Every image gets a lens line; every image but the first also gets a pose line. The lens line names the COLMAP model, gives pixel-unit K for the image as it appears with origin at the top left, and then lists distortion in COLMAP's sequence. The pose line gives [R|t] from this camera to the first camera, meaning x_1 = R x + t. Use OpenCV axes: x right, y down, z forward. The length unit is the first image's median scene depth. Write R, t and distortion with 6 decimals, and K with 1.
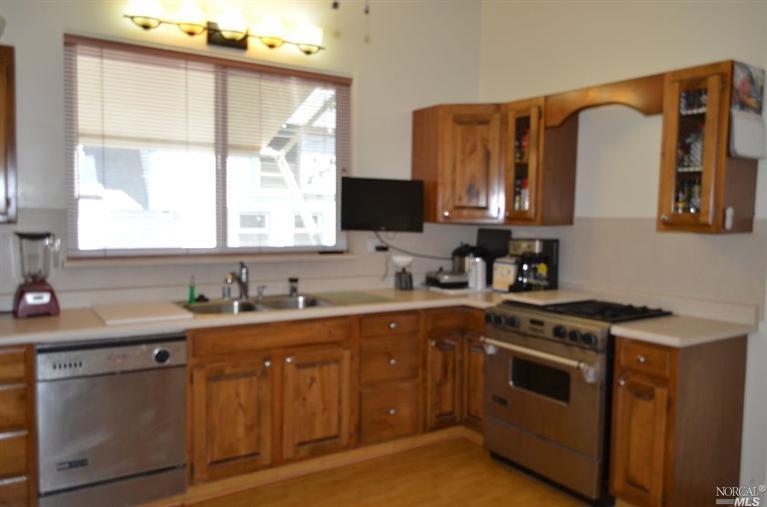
lens RADIAL K [[611.4, 0, 383.5], [0, 611.4, 253.5], [0, 0, 1]] dist [0.002771, 0.001512]
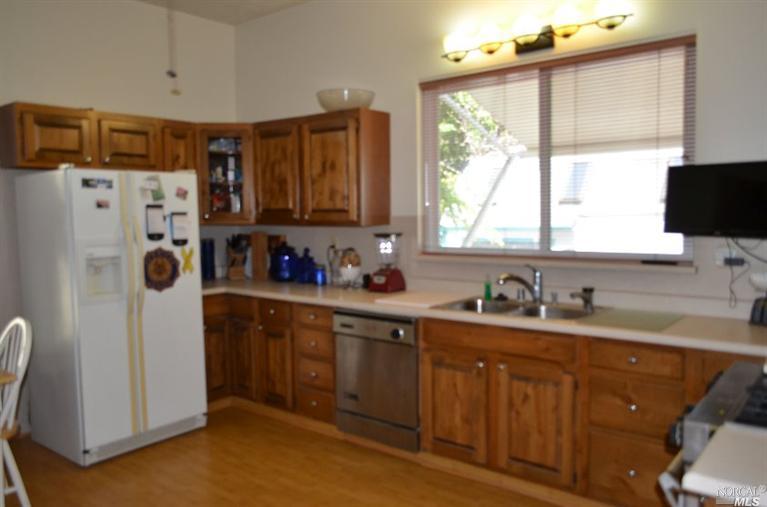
lens RADIAL K [[611.4, 0, 383.5], [0, 611.4, 253.5], [0, 0, 1]] dist [0.002771, 0.001512]
pose [[0.310216, 0.043110, -0.949688, 0.625795], [-0.042910, 0.998588, 0.031313, -0.025408], [0.949697, 0.031037, 0.311628, 0.454249]]
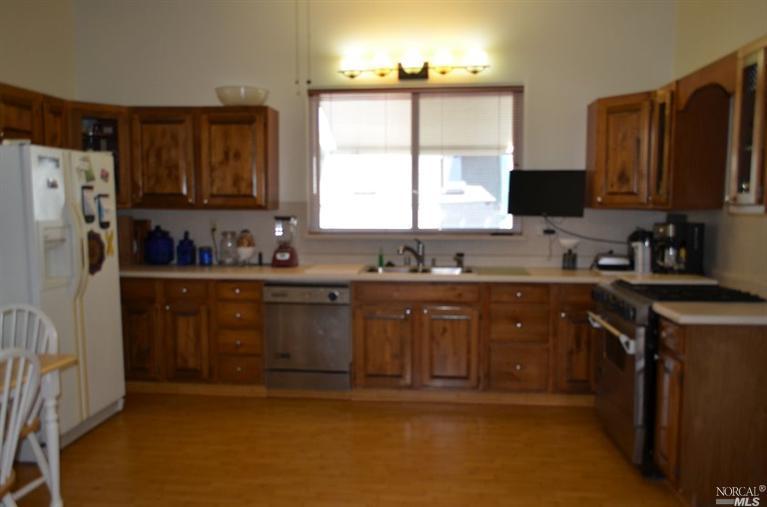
lens RADIAL K [[611.4, 0, 383.5], [0, 611.4, 253.5], [0, 0, 1]] dist [0.002771, 0.001512]
pose [[0.784022, 0.034485, -0.619775, 0.531326], [-0.027017, 0.999405, 0.021431, 0.018791], [0.620145, -0.000057, 0.784487, -0.094137]]
